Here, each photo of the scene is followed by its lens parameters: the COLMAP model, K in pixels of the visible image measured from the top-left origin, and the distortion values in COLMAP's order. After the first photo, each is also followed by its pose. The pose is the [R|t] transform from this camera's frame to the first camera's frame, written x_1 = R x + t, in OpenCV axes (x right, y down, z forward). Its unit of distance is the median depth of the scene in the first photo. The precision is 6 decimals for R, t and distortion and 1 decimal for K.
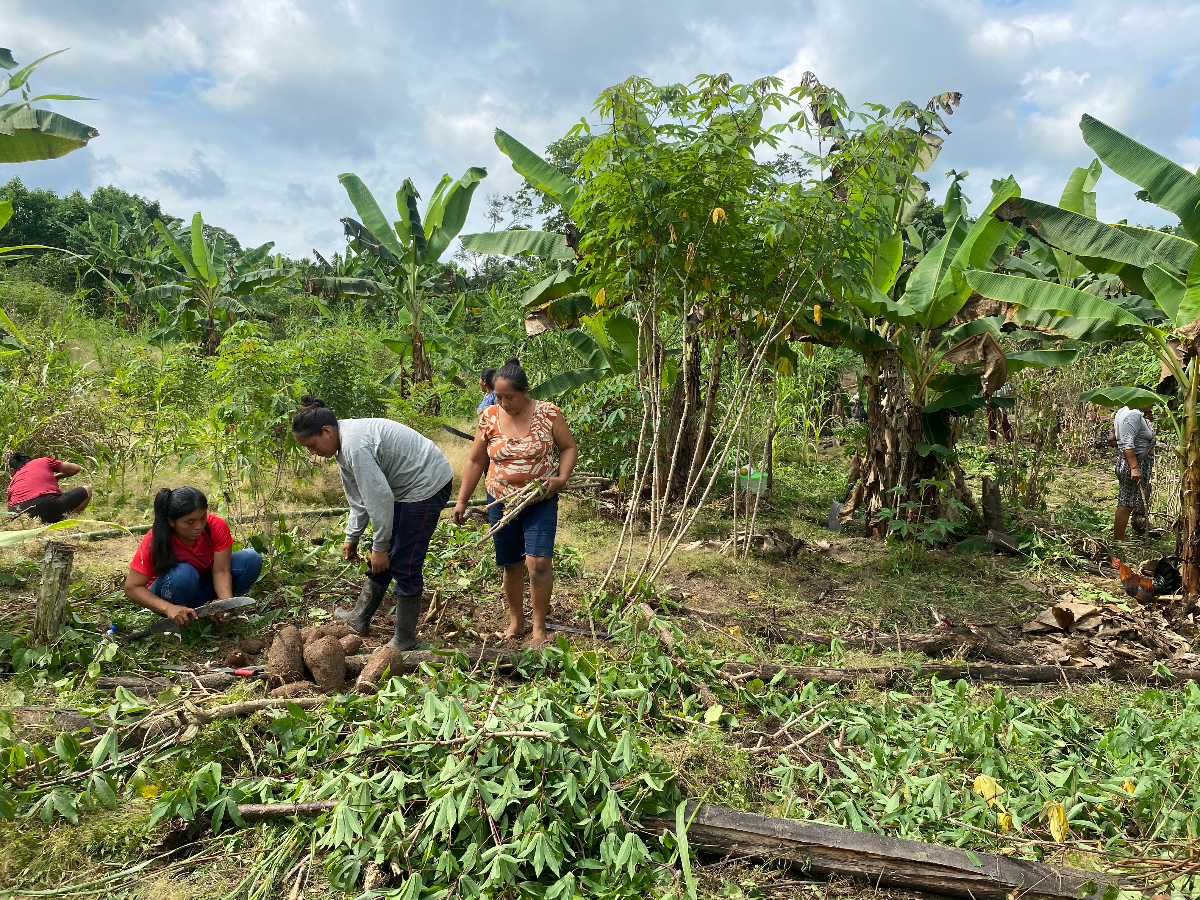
lens RADIAL K [[909.4, 0, 601.8], [0, 909.4, 451.1], [0, 0, 1]] dist [0.017106, -0.042357]
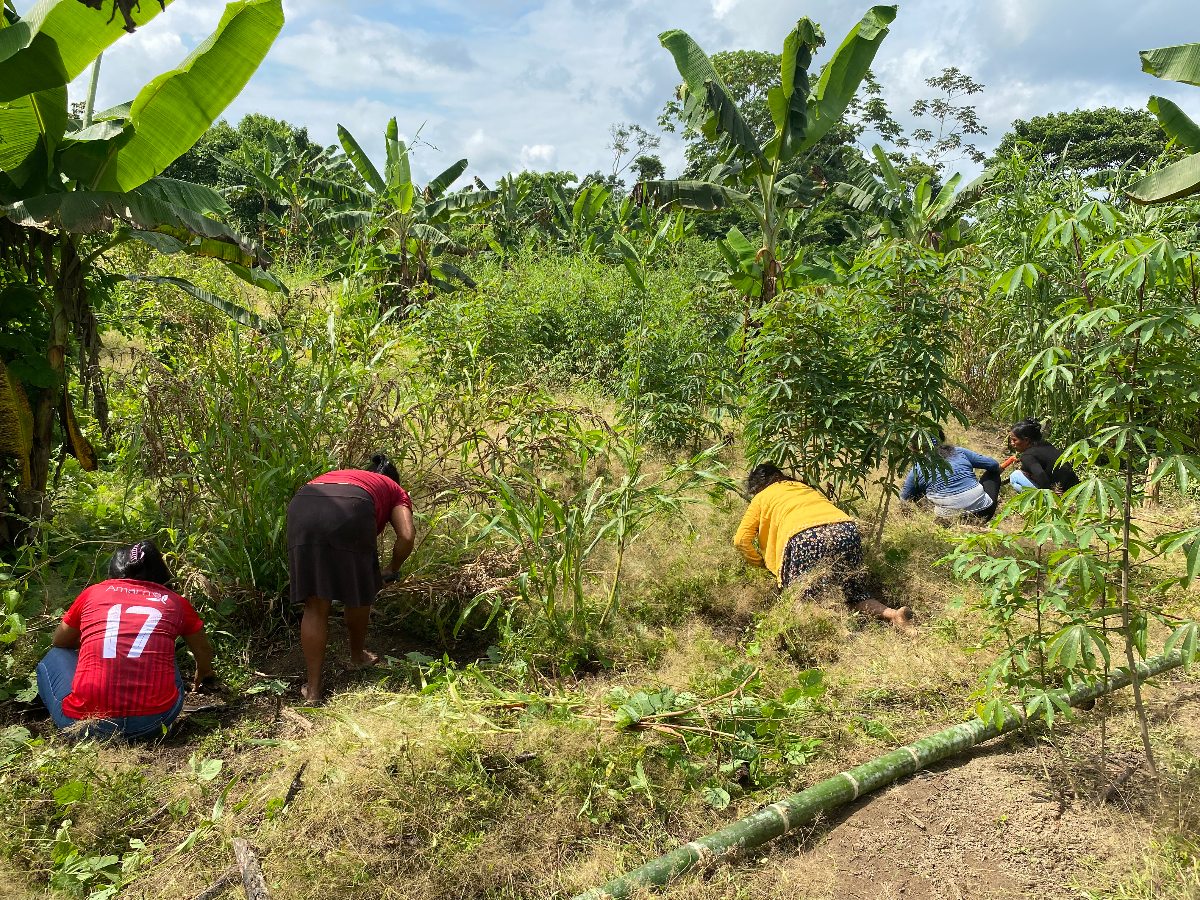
lens RADIAL K [[909.4, 0, 593.5], [0, 909.4, 447.4], [0, 0, 1]] dist [0.017106, -0.042357]
pose [[0.993034, 0.015994, -0.116738, -0.574832], [-0.008783, 0.998036, 0.062027, -0.072312], [0.117500, -0.060570, 0.991224, 0.667718]]
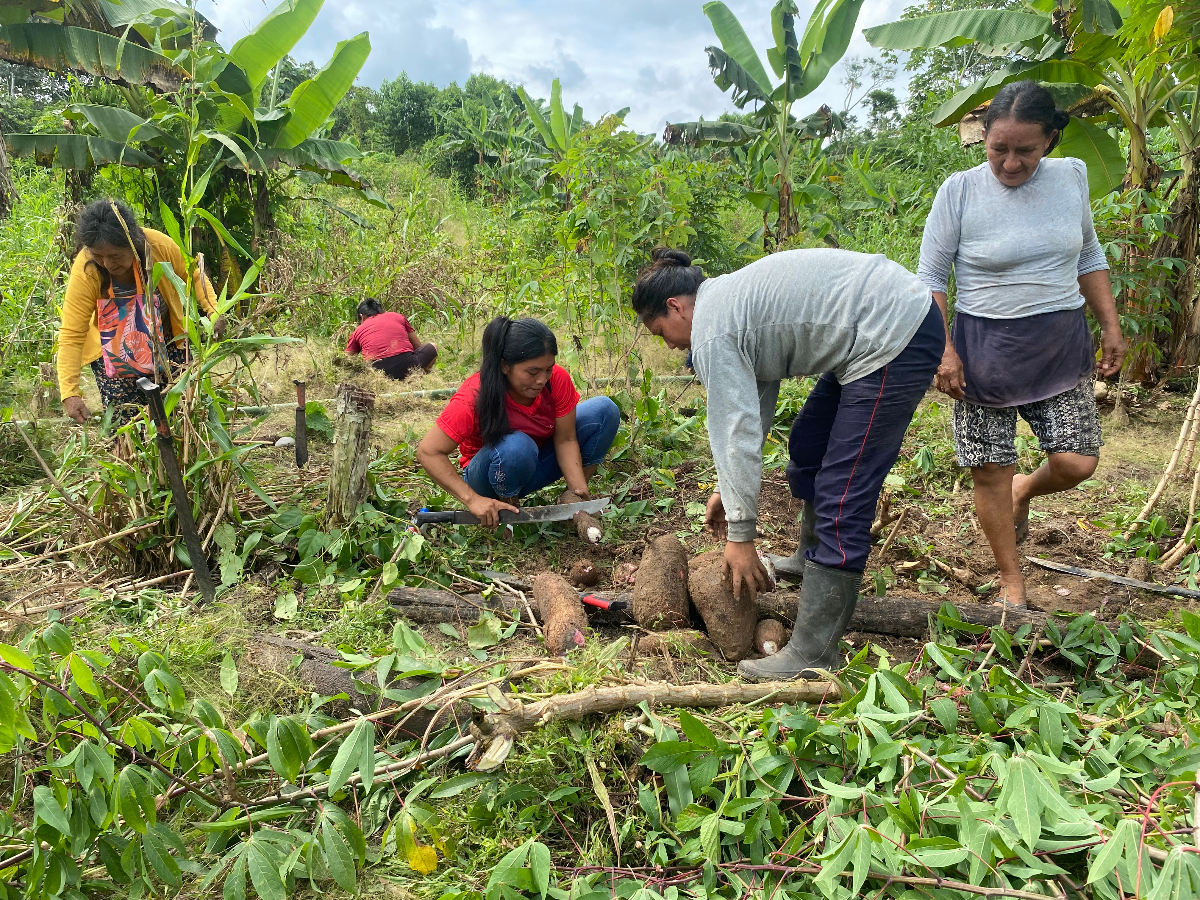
lens RADIAL K [[909.4, 0, 597.2], [0, 909.4, 441.7], [0, 0, 1]] dist [0.017106, -0.042357]
pose [[0.931360, 0.059864, -0.359144, -0.098394], [-0.018866, 0.993001, 0.116593, 0.034058], [0.363609, -0.101814, 0.925971, 0.244046]]
